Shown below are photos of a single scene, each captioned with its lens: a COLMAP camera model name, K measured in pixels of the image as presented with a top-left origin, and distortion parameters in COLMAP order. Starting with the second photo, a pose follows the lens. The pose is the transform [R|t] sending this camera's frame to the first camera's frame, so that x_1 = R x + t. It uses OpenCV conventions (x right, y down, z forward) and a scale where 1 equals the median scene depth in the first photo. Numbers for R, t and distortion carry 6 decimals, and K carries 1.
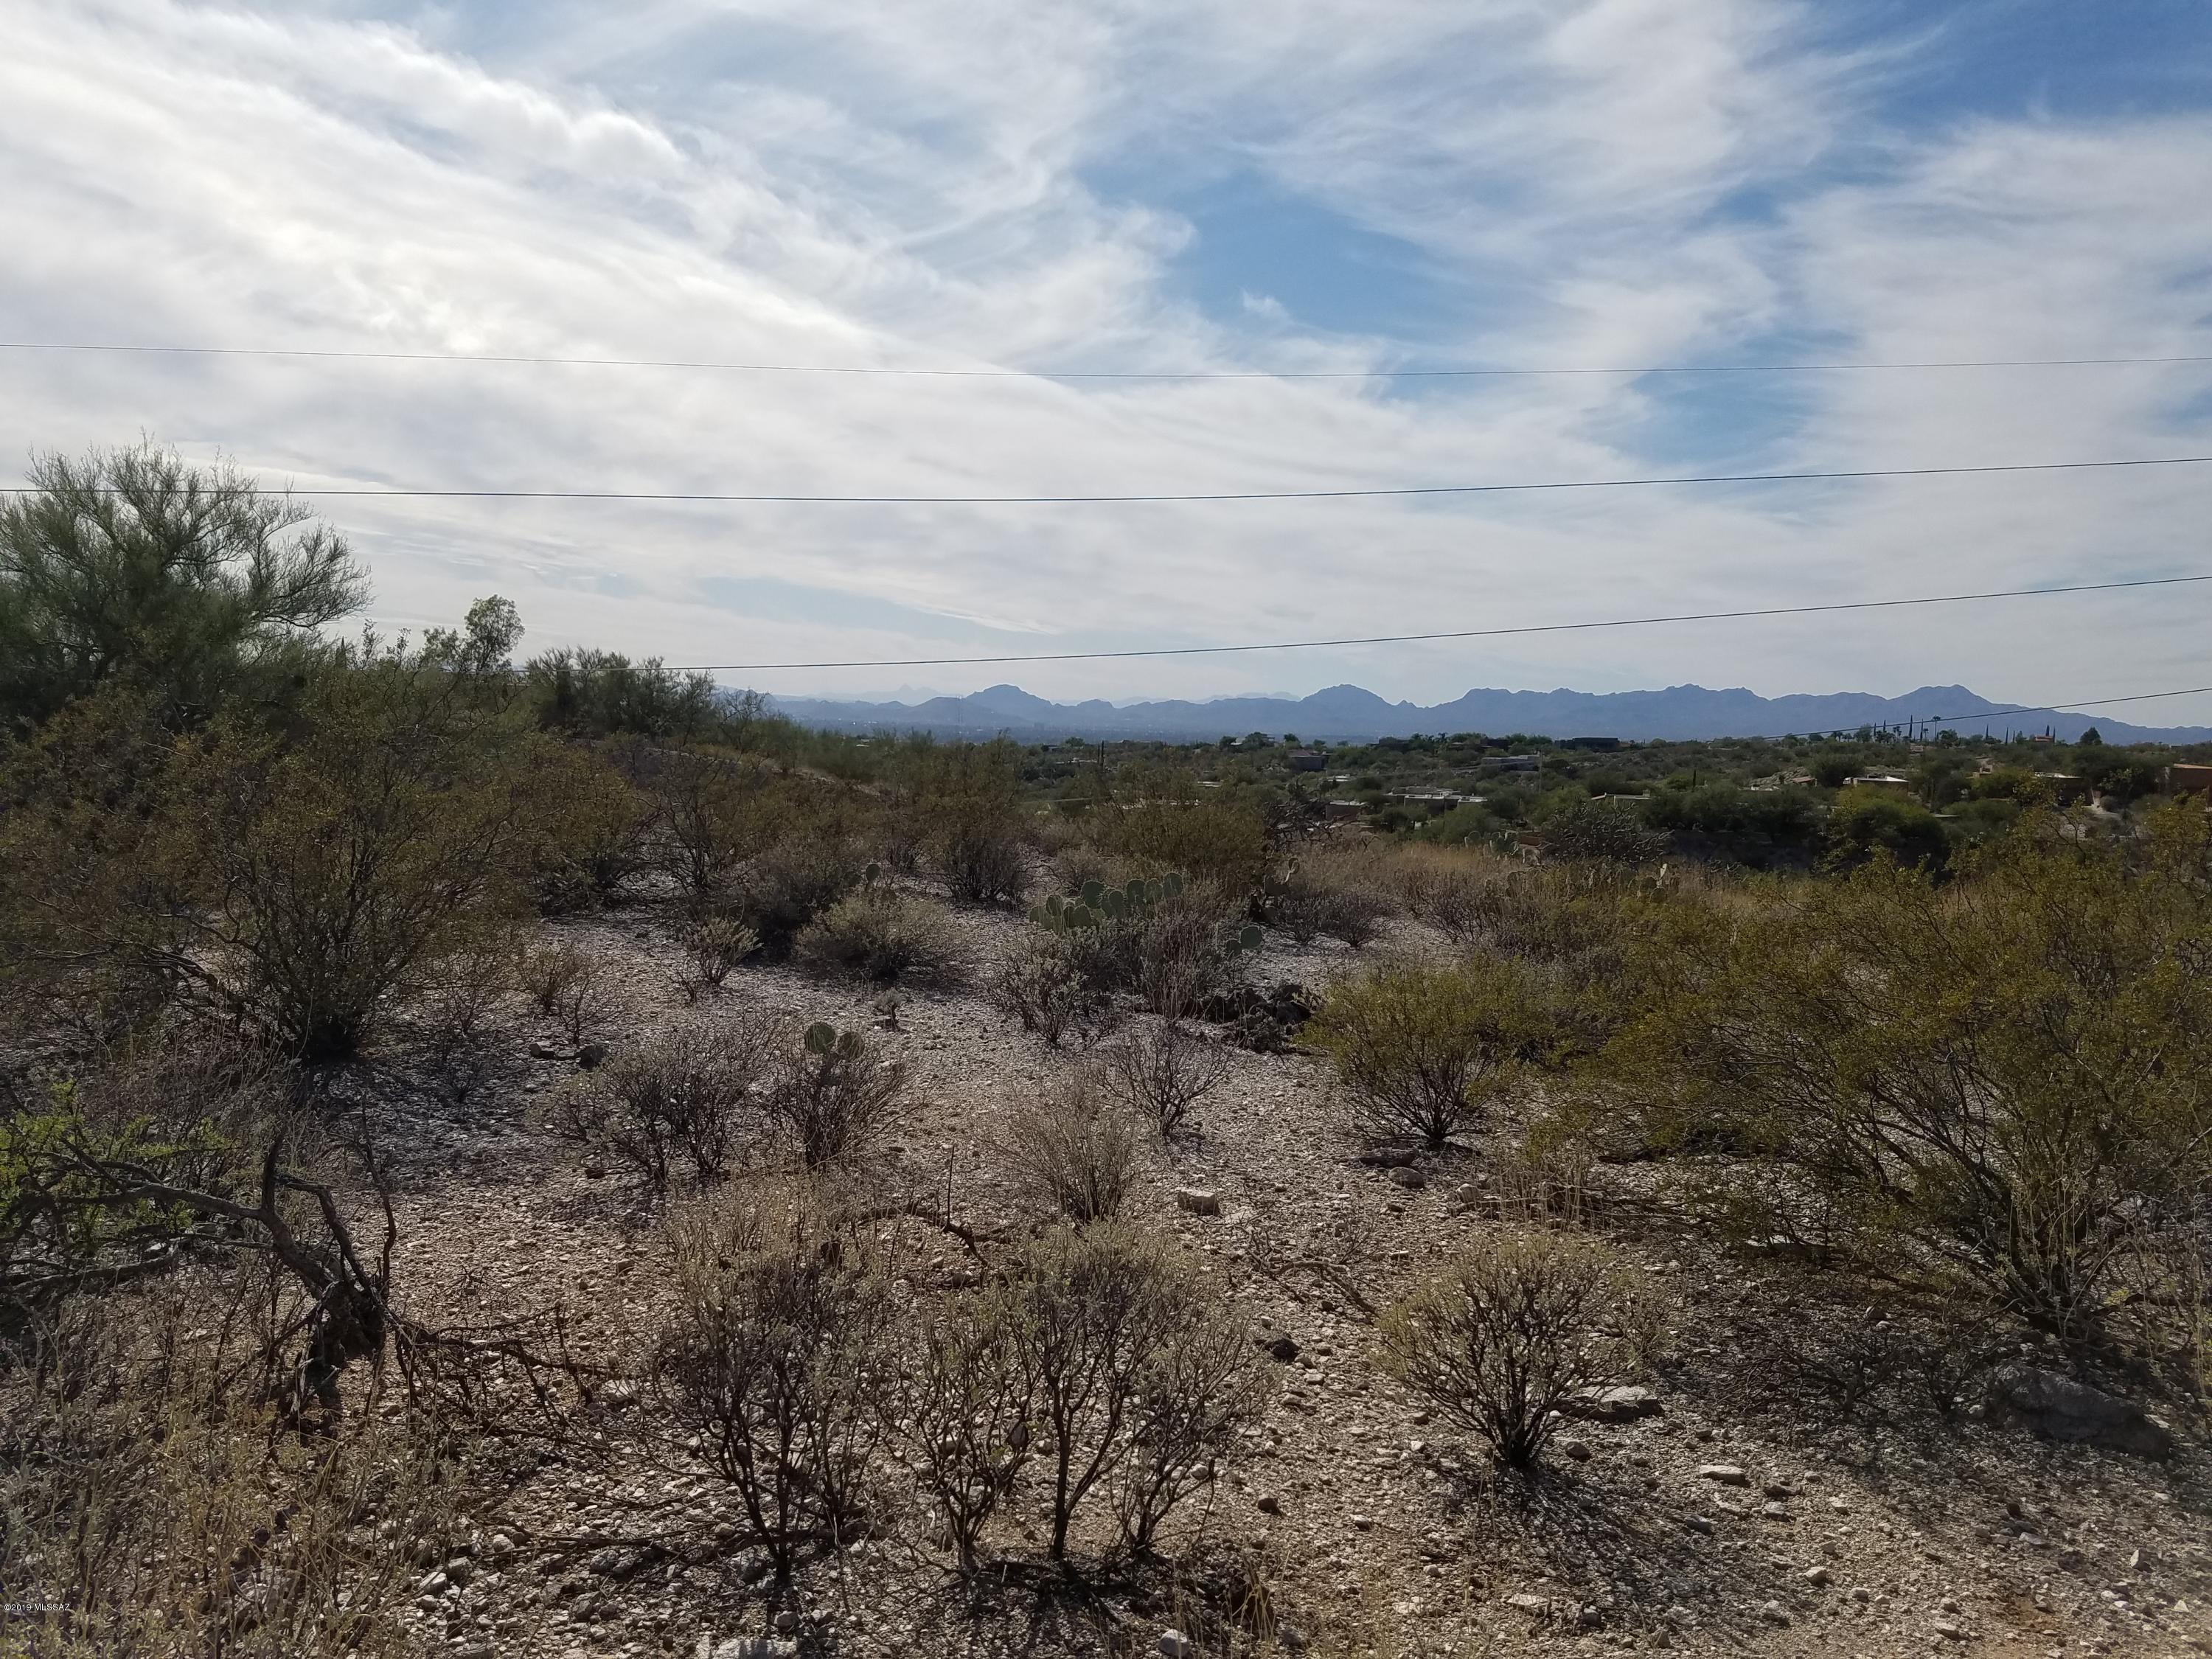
lens RADIAL K [[1696.5, 0, 1103.1], [0, 1696.5, 867.4], [0, 0, 1]] dist [0.091464, -0.165235]
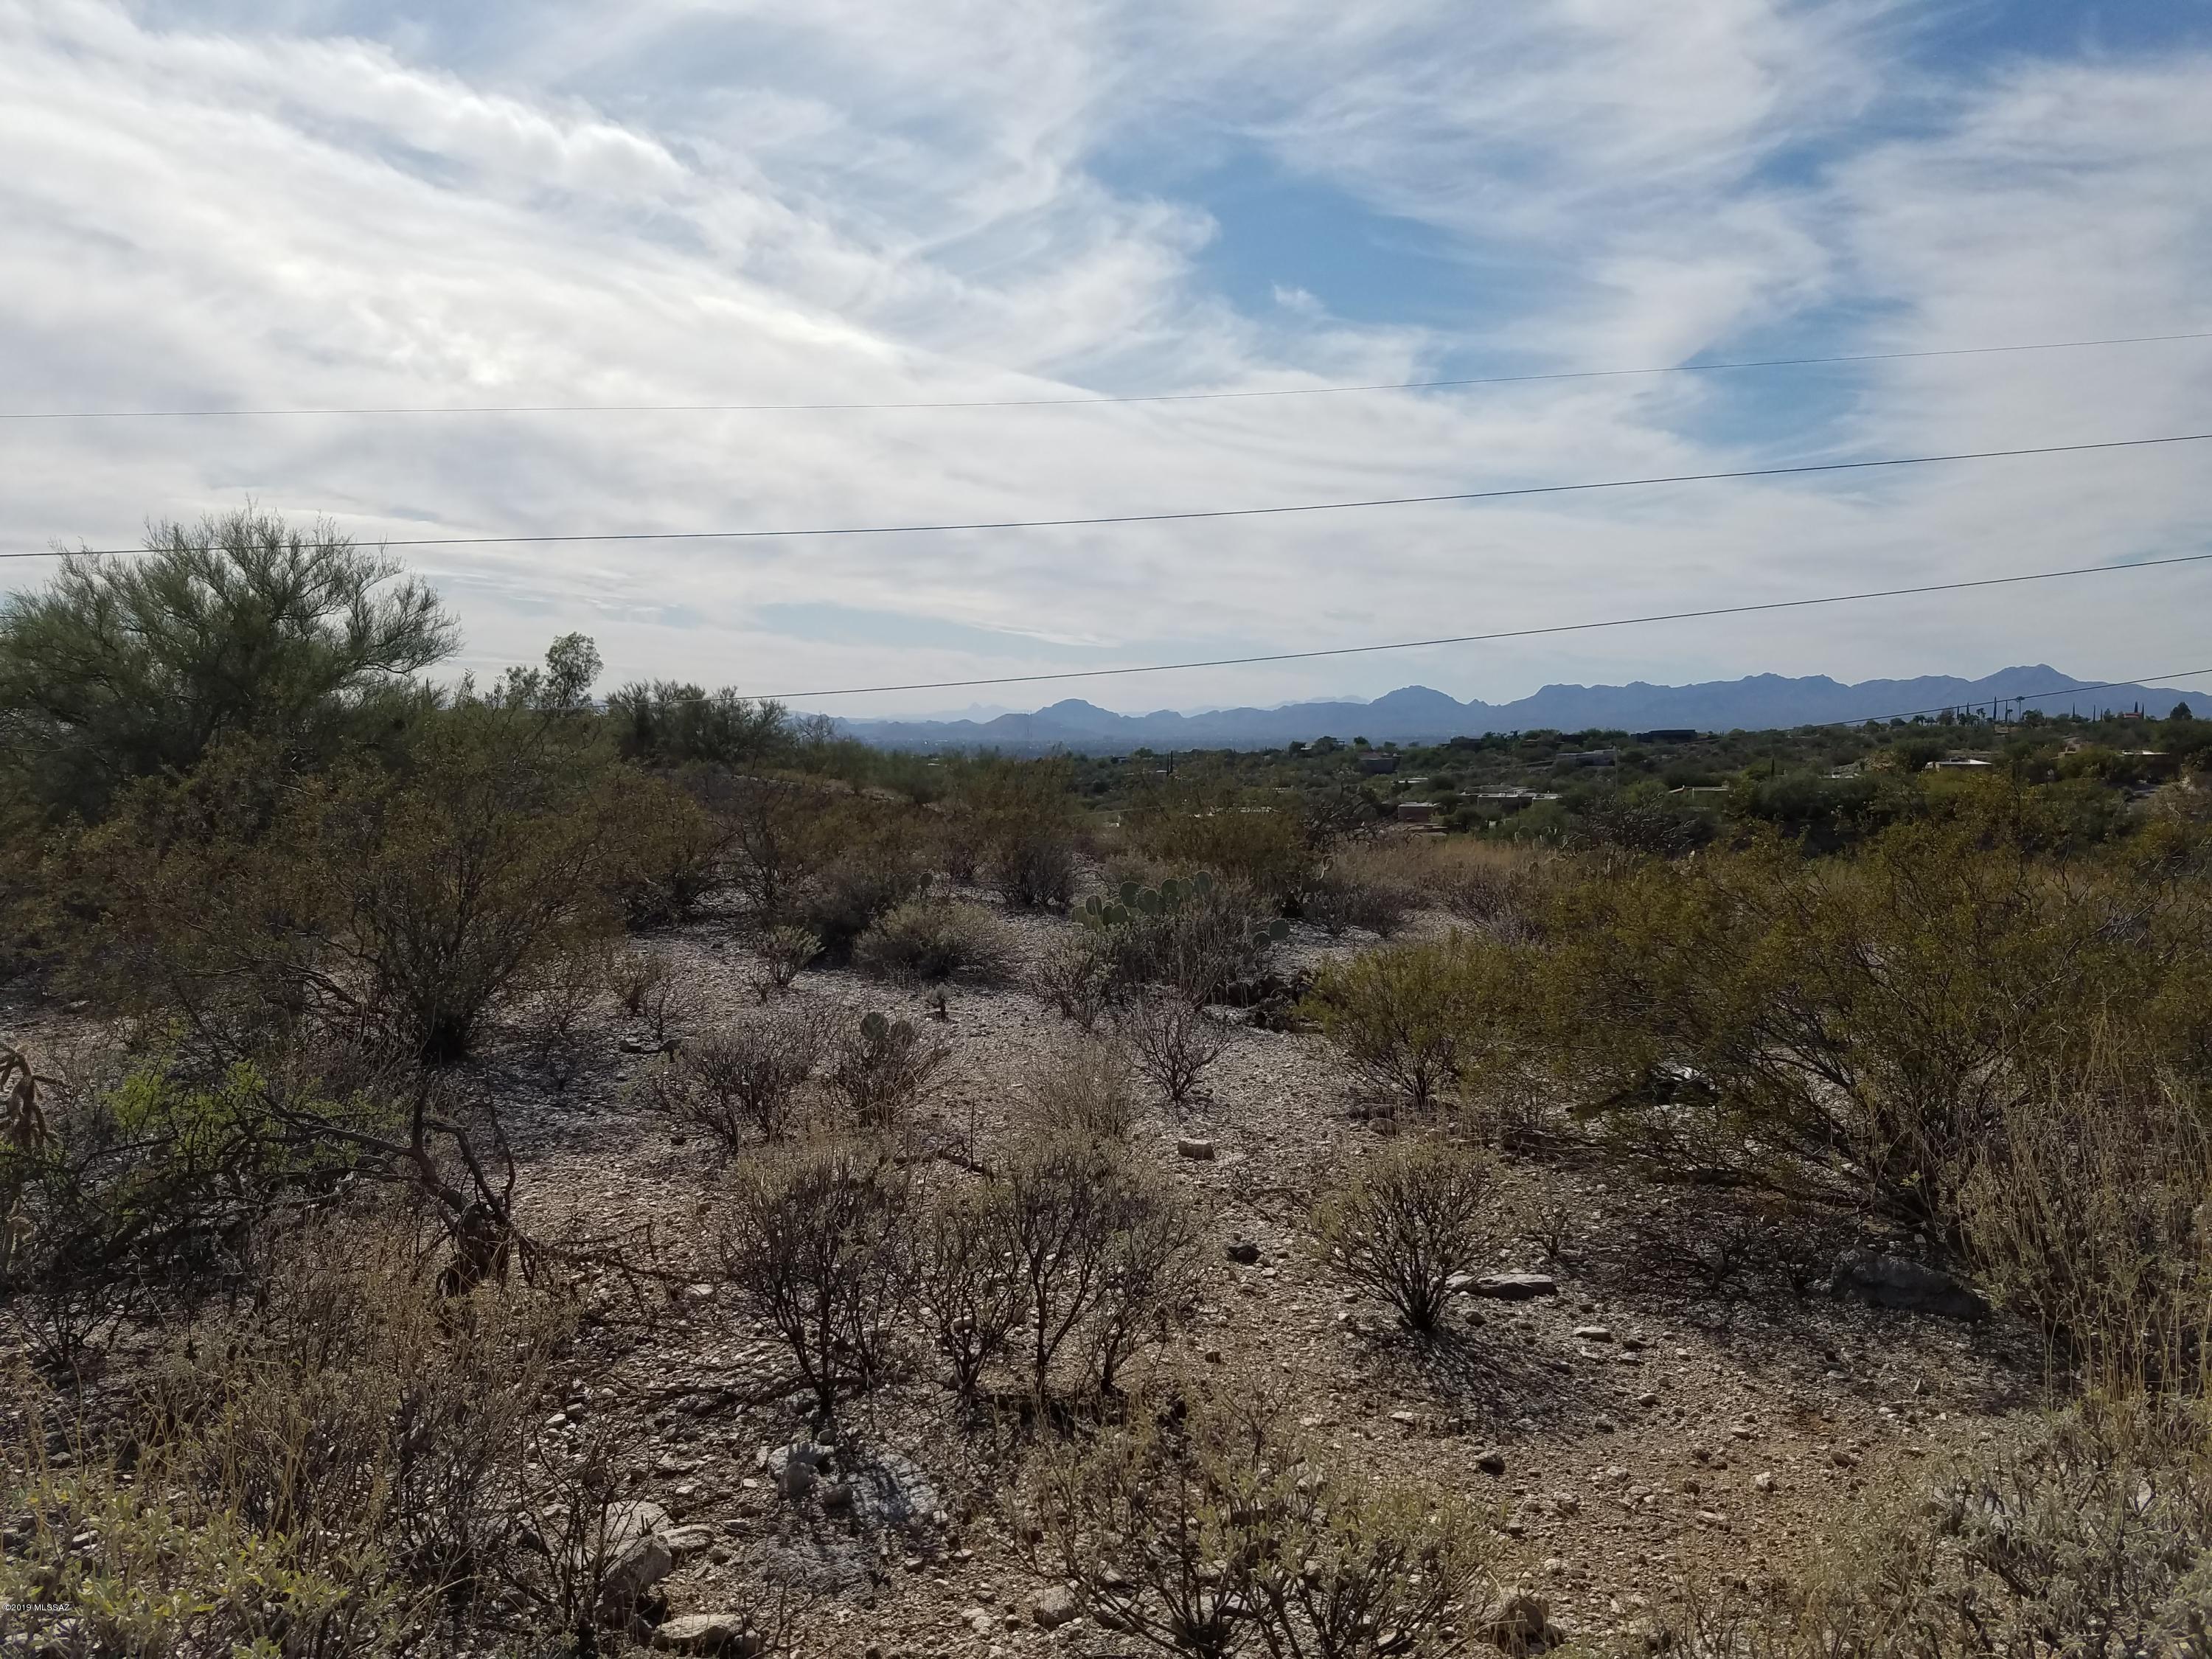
lens RADIAL K [[1695.8, 0, 1106.0], [0, 1695.8, 829.5], [0, 0, 1]] dist [0.064166, -0.001842]
pose [[0.998576, -0.034008, -0.041095, 0.035366], [0.032789, 0.999012, -0.029992, 0.009243], [0.042075, 0.028602, 0.998705, -0.110753]]
